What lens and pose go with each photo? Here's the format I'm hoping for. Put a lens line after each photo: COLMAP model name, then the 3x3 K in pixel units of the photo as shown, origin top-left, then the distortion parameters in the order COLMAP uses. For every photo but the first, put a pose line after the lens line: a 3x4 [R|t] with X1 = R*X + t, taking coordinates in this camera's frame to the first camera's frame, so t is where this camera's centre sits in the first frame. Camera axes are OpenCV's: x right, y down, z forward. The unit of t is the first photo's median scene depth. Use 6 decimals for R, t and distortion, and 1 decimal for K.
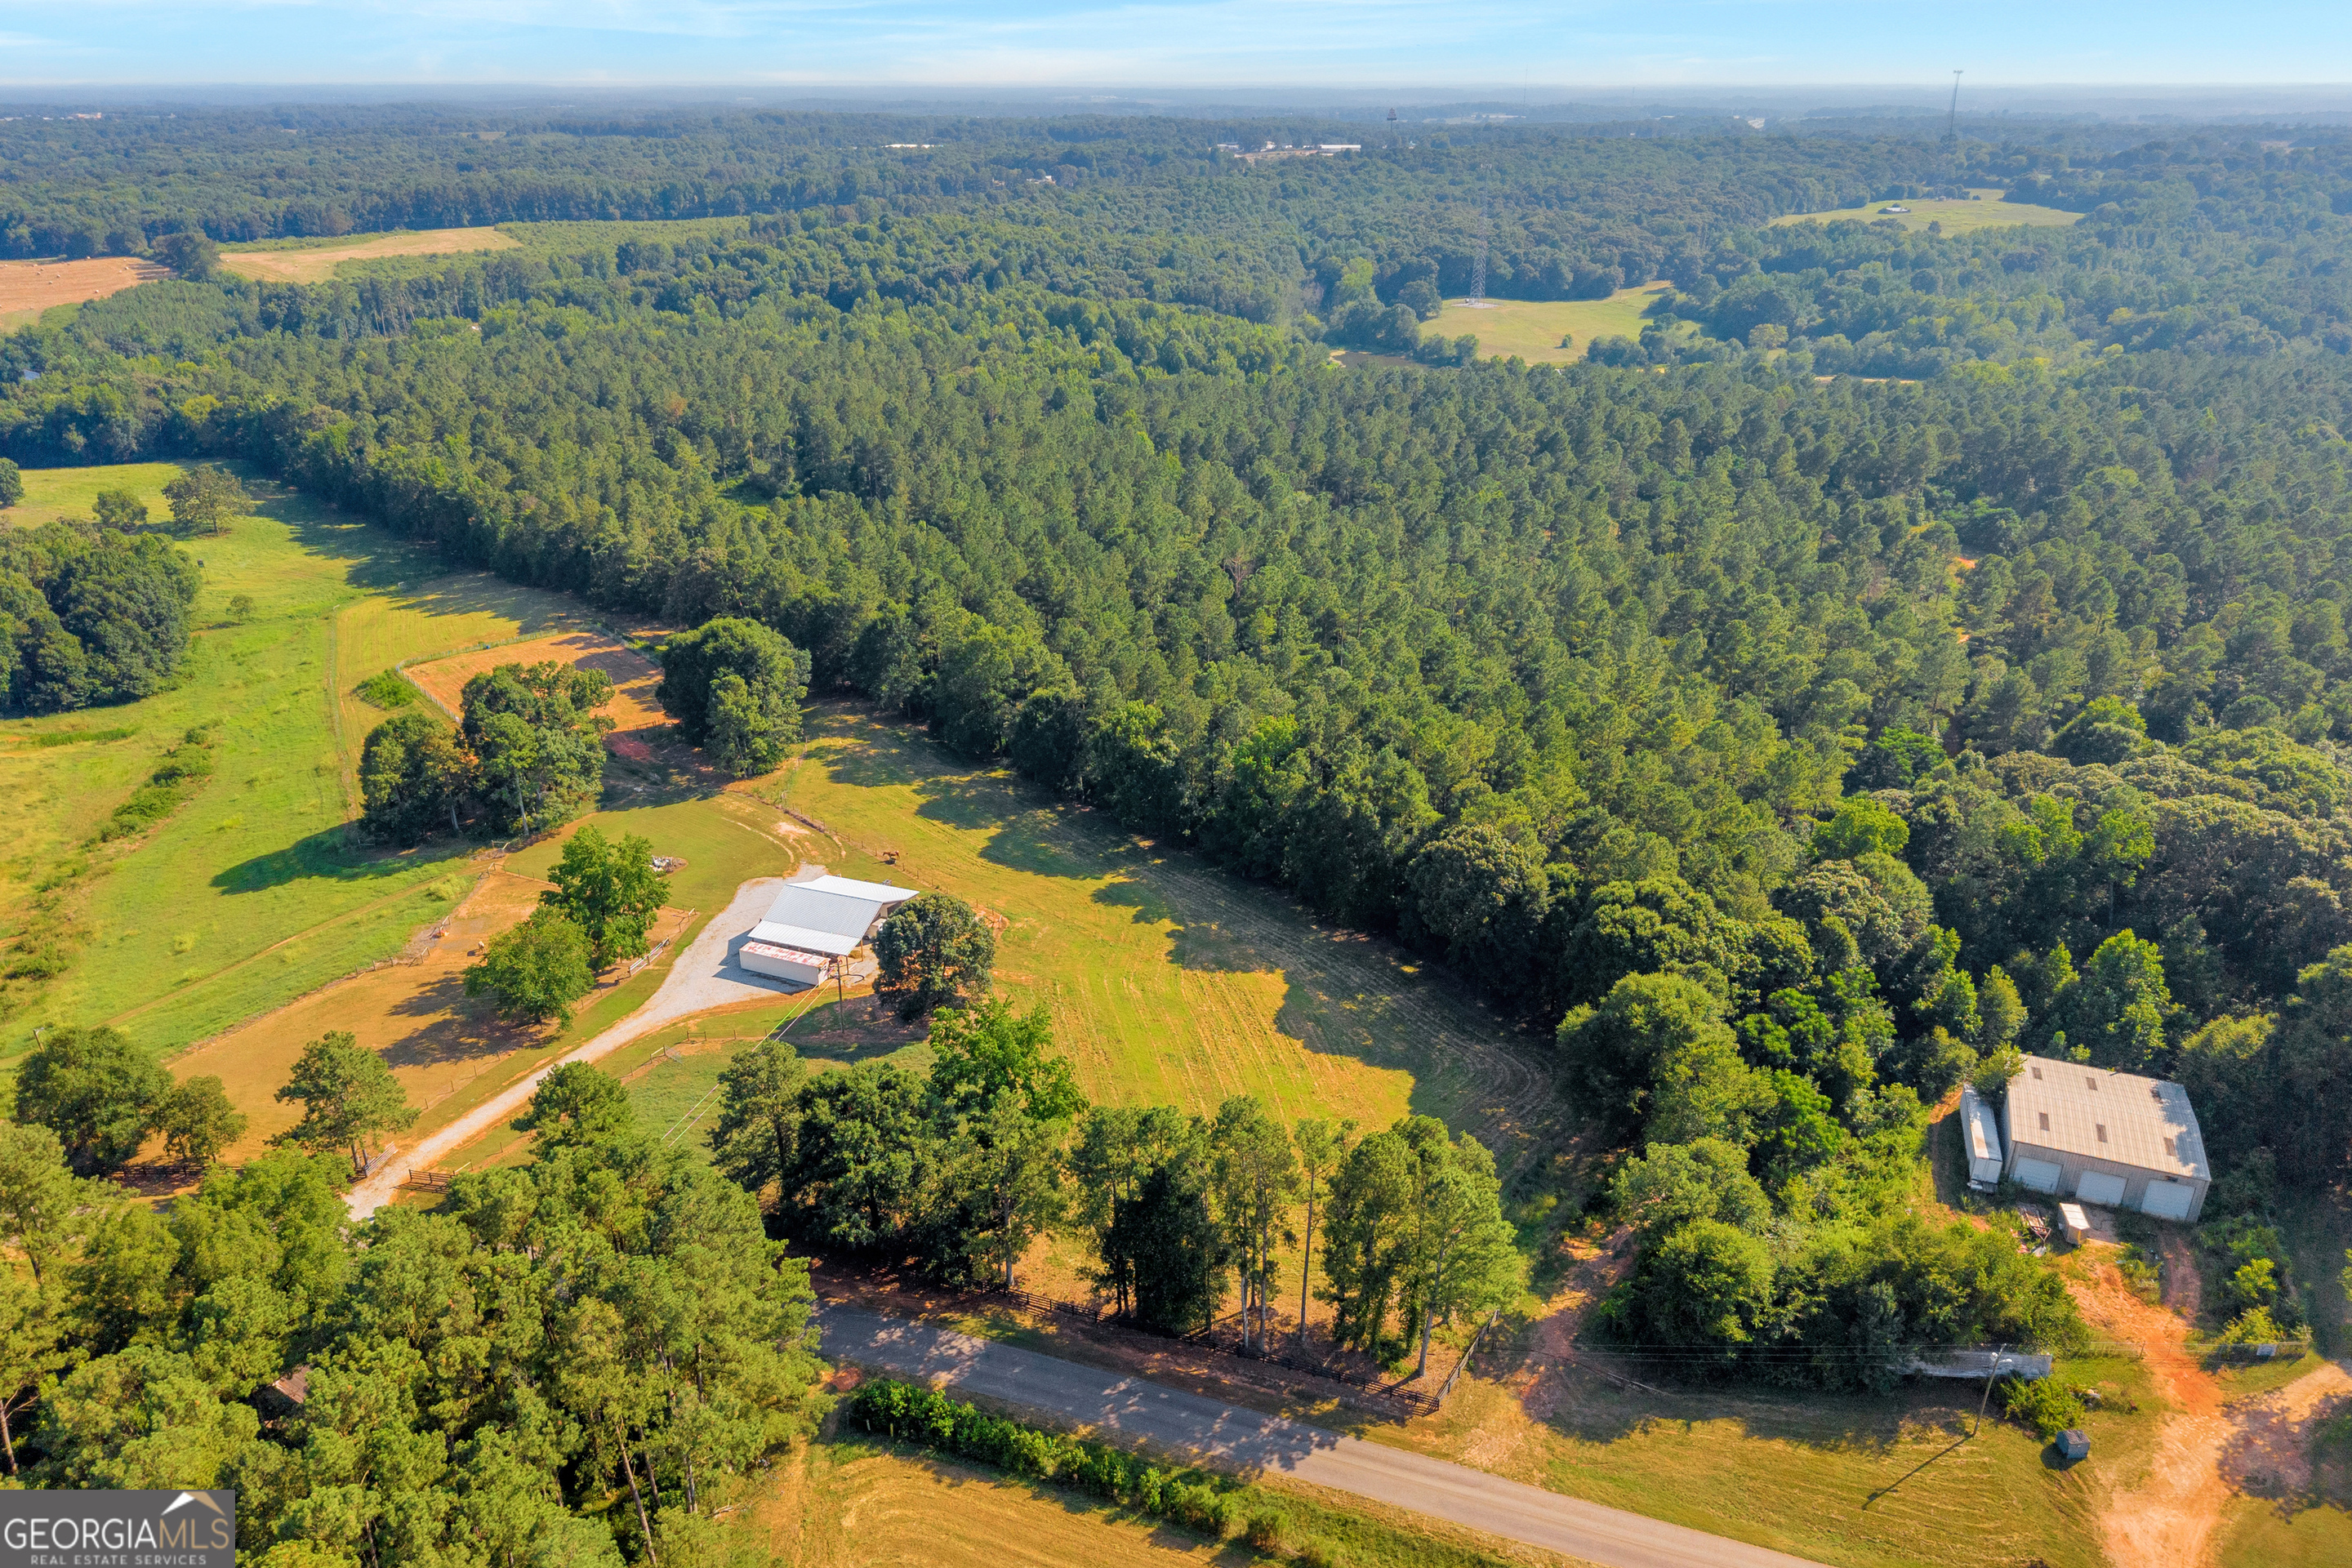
lens RADIAL K [[1629.8, 0, 1176.0], [0, 1629.8, 784.0], [0, 0, 1]] dist [0.058656, -0.087568]
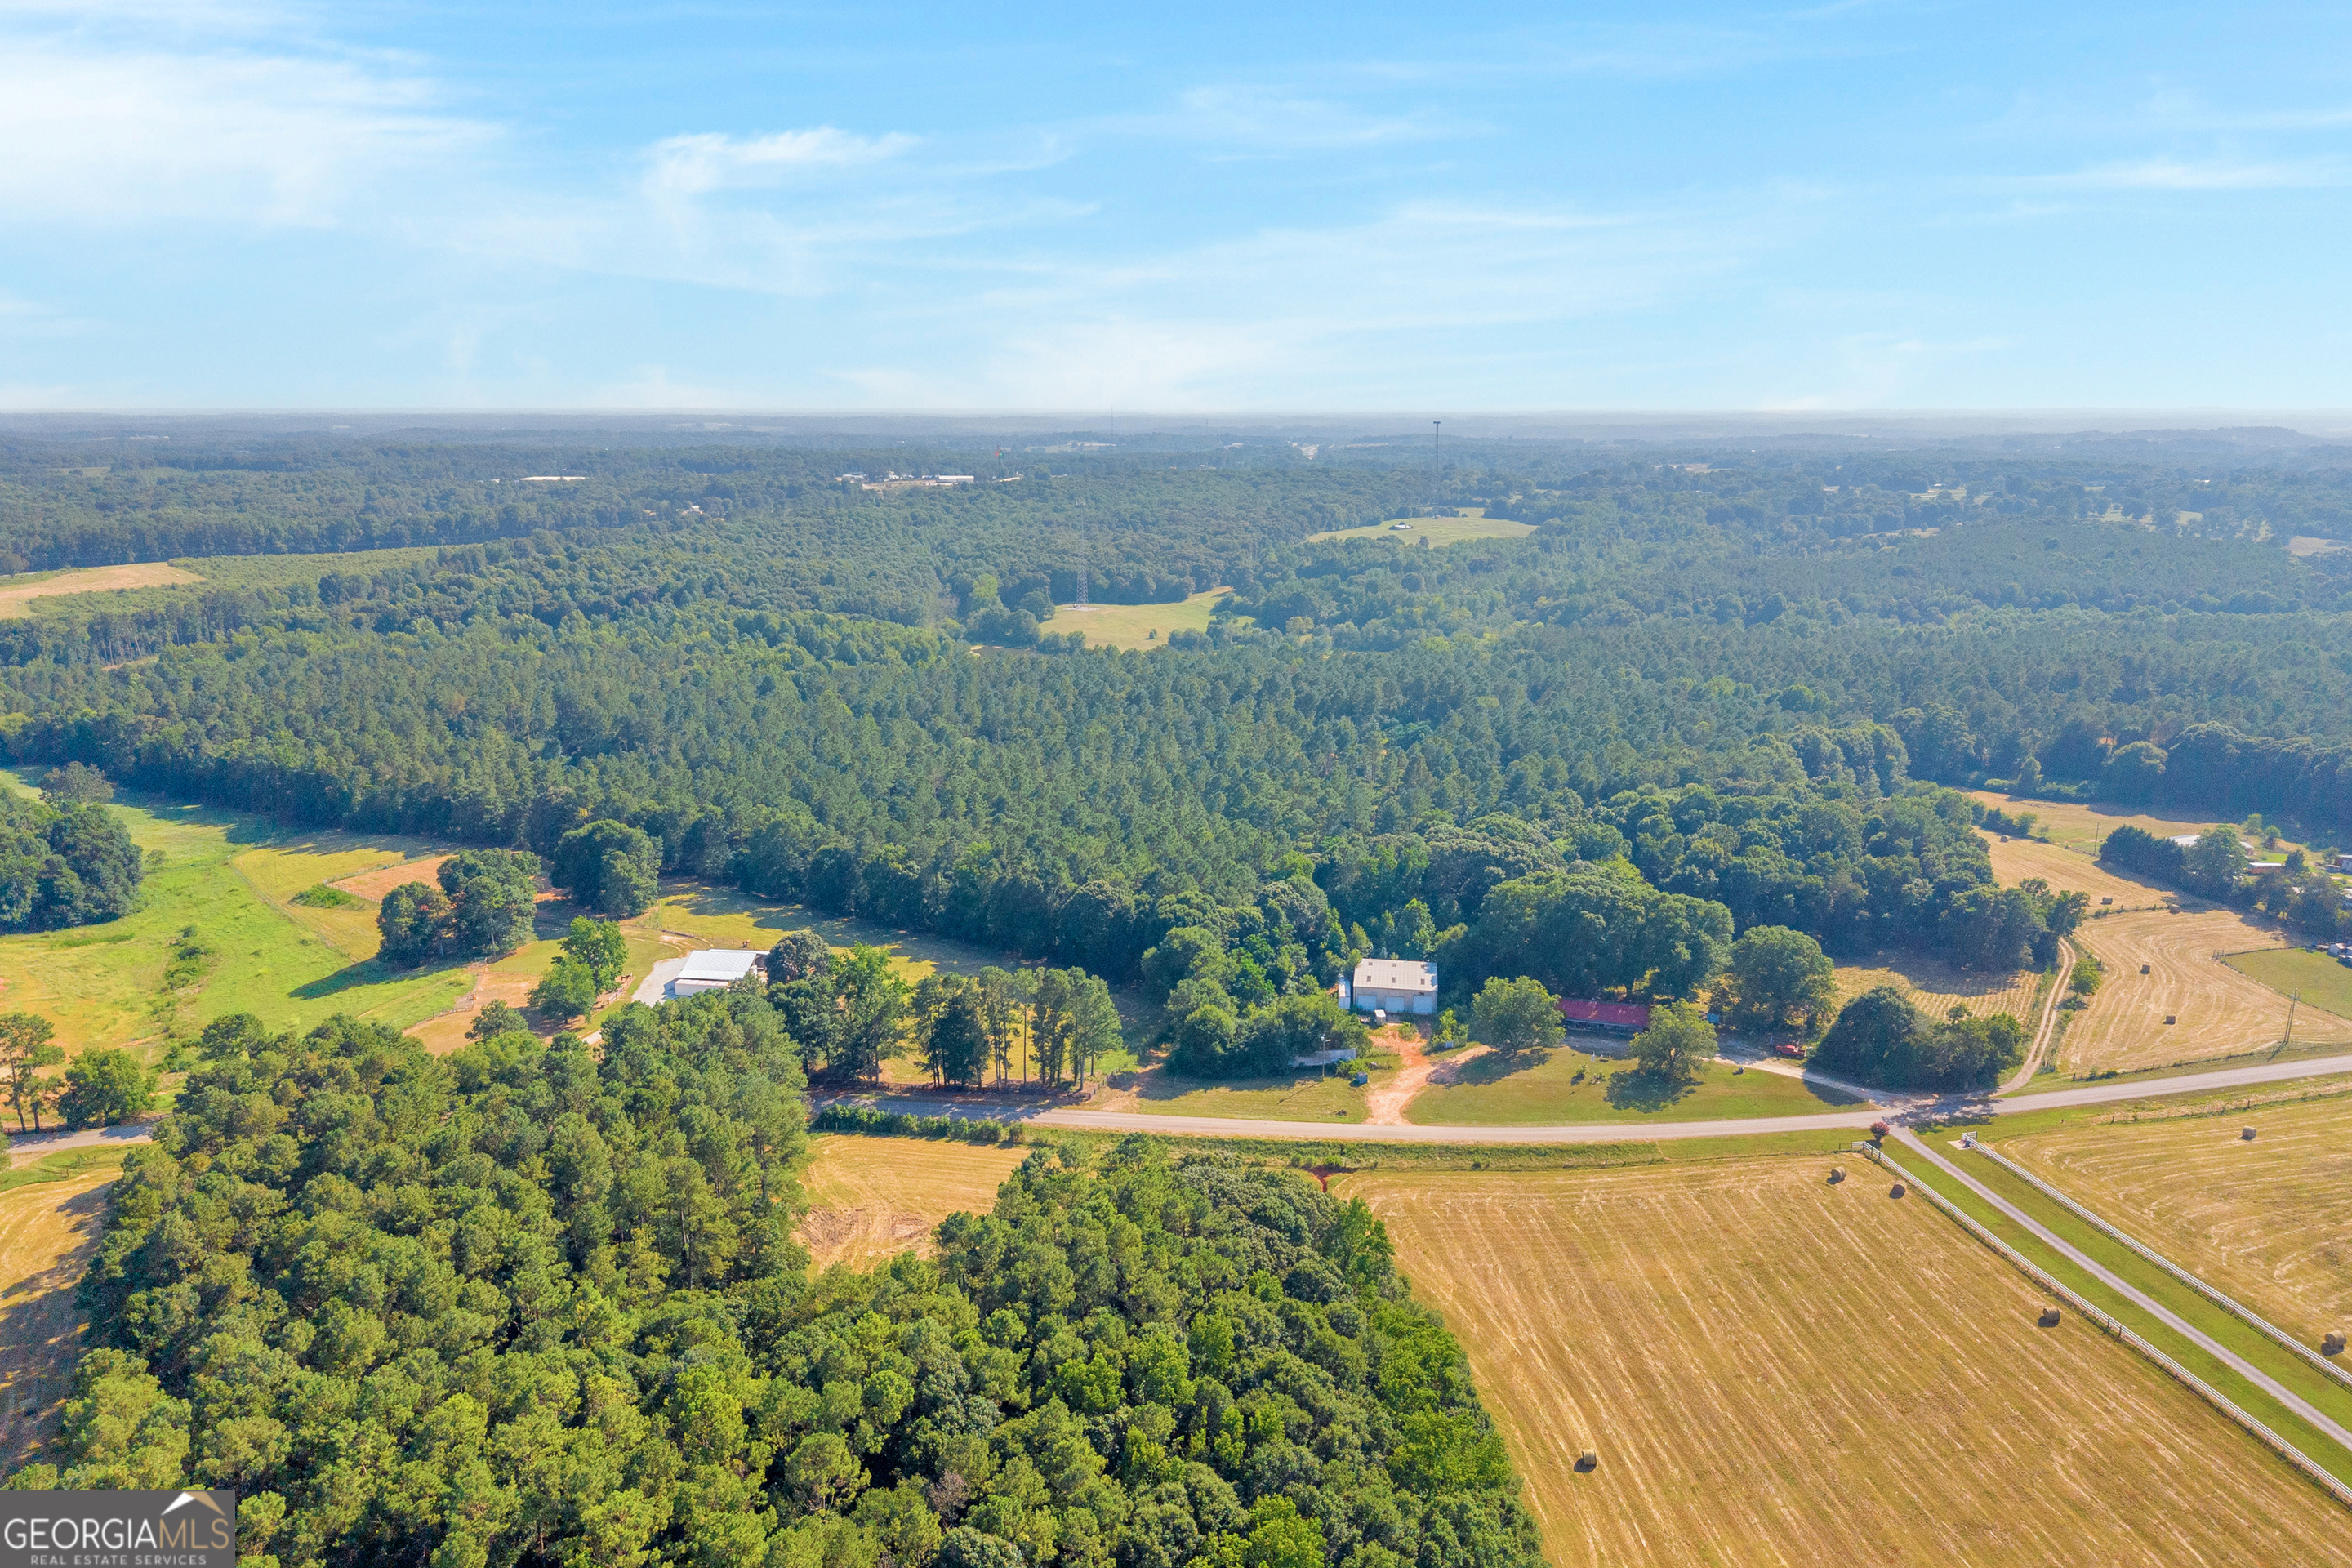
lens RADIAL K [[1698.4, 0, 1176.0], [0, 1698.4, 784.0], [0, 0, 1]] dist [0.122884, -0.199168]
pose [[0.974456, -0.051887, 0.218500, -0.071287], [0.090704, 0.980989, -0.171560, 0.129433], [-0.205445, 0.186997, 0.960638, -0.446591]]
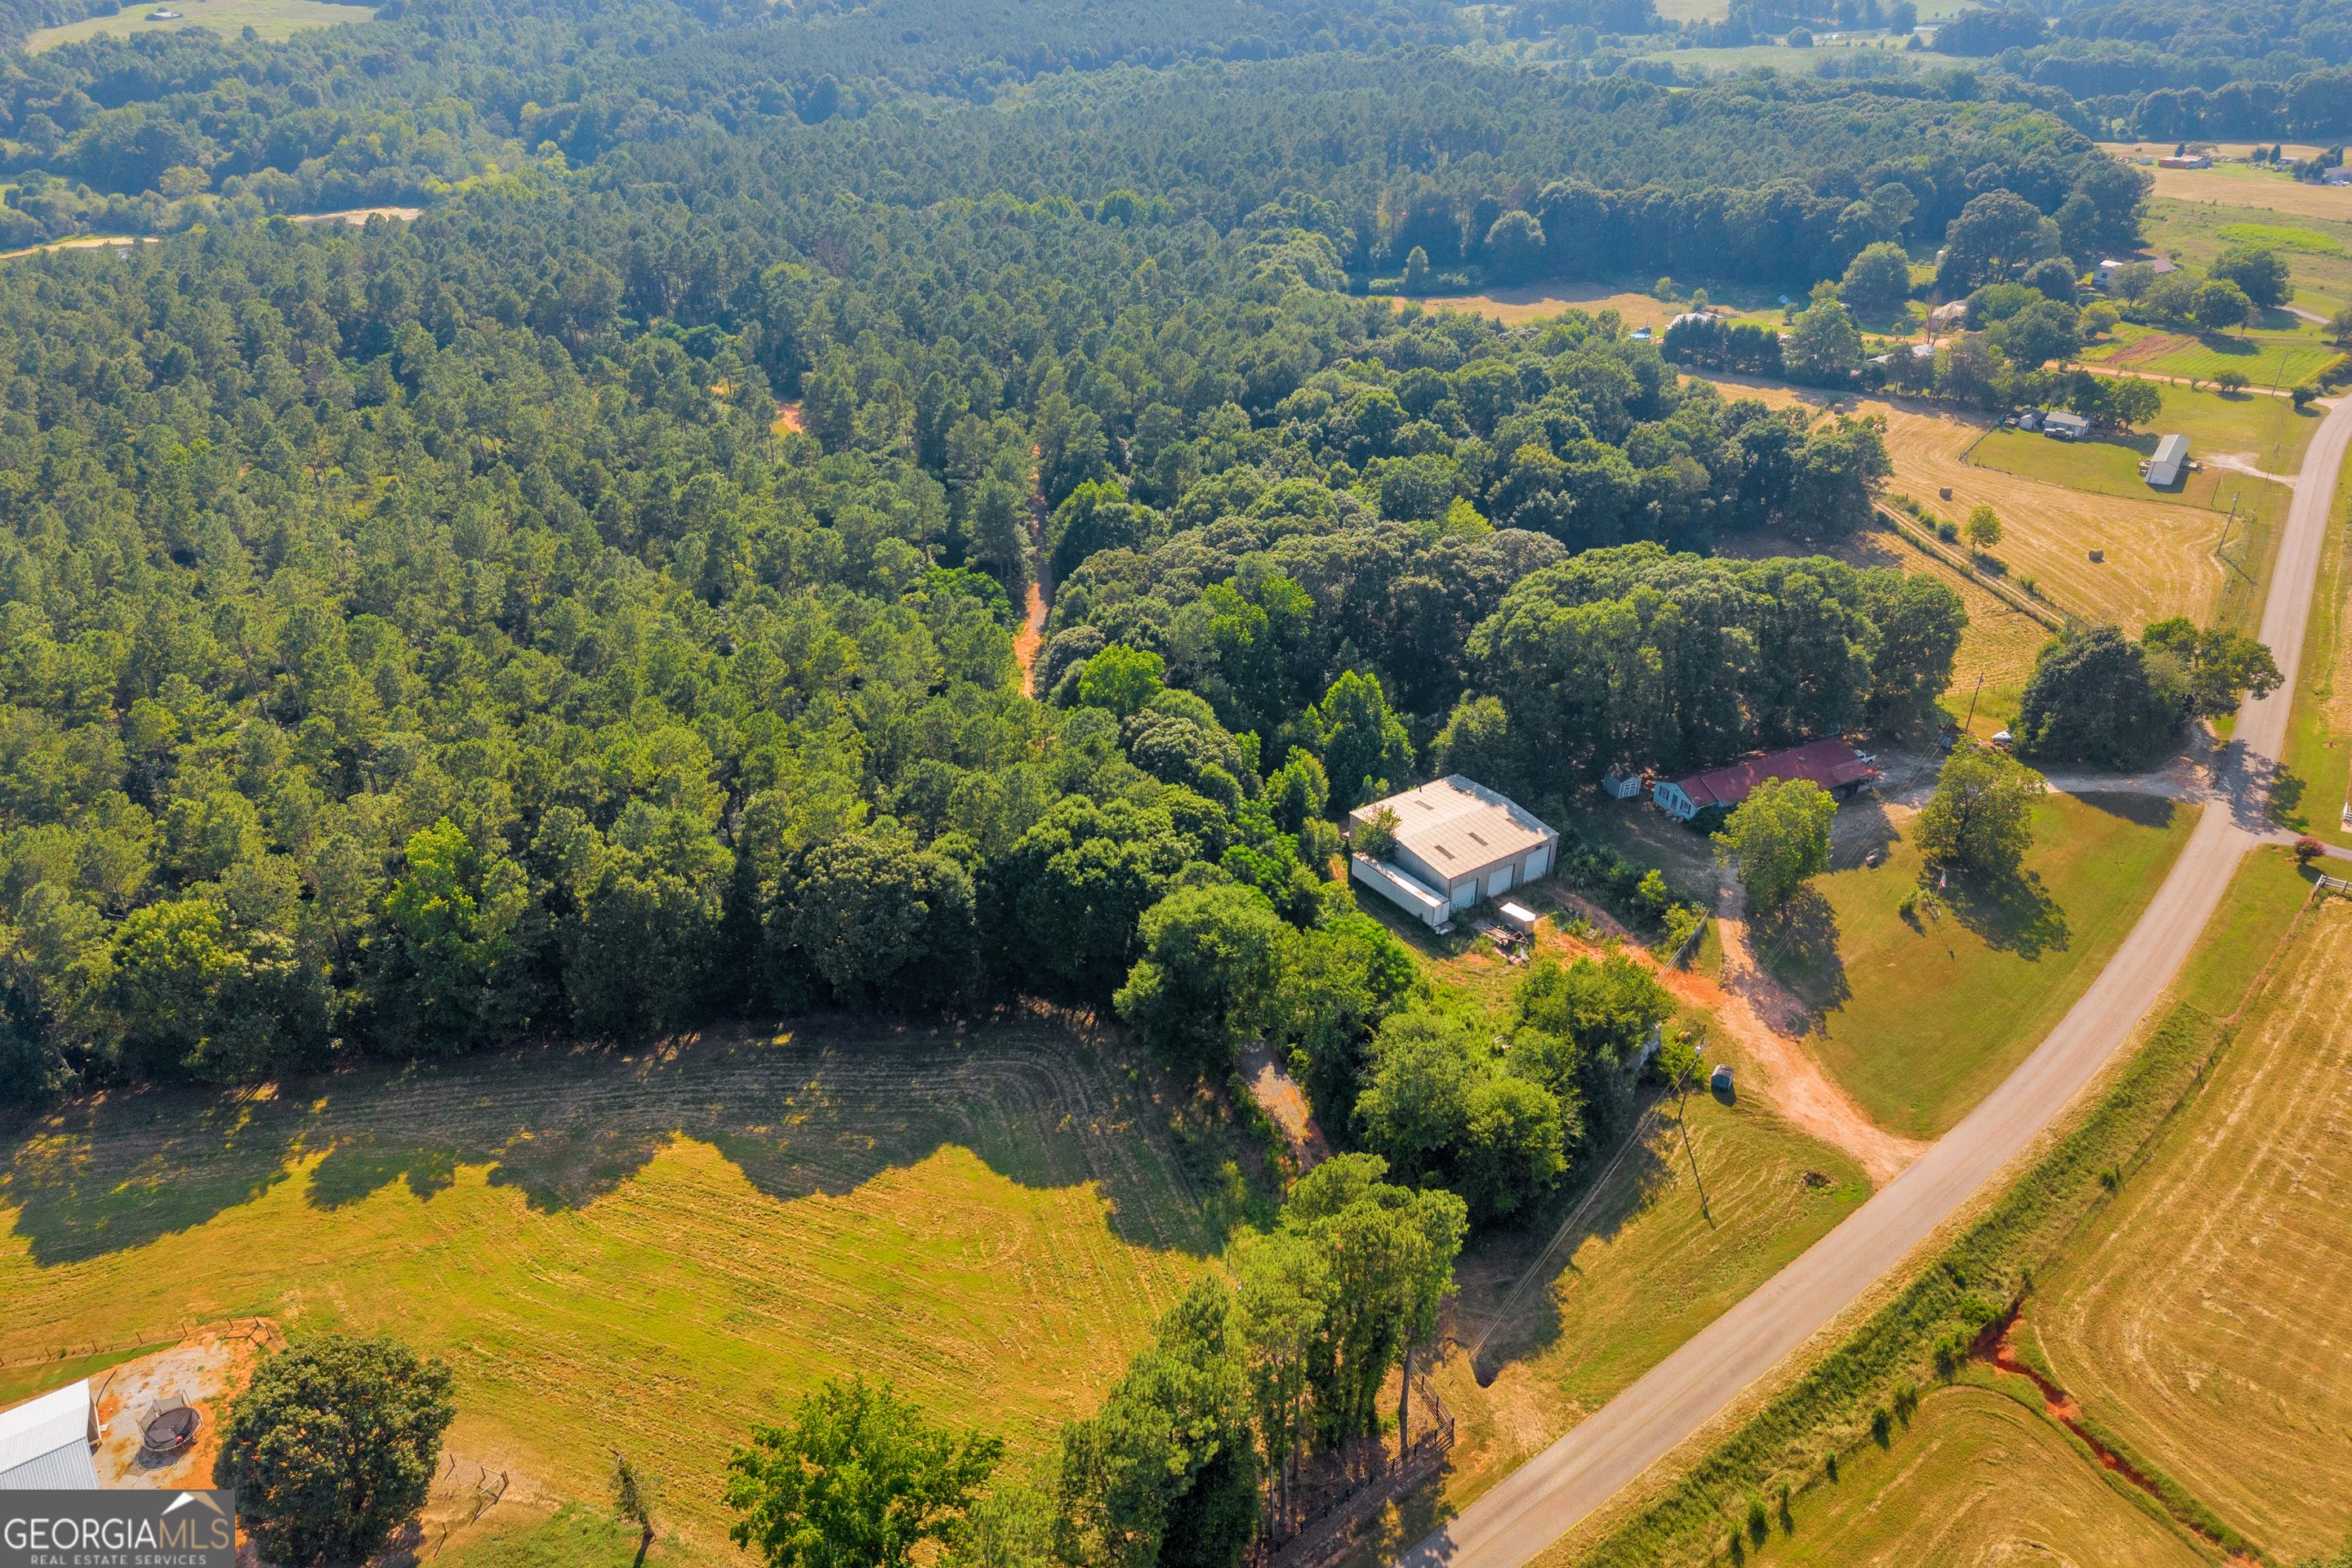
lens RADIAL K [[1620.7, 0, 1176.0], [0, 1620.7, 784.0], [0, 0, 1]] dist [0.029211, -0.028590]
pose [[0.543372, -0.414112, 0.730246, -0.153048], [0.324329, 0.905881, 0.272380, -0.083948], [-0.774311, 0.088836, 0.626538, 0.182772]]
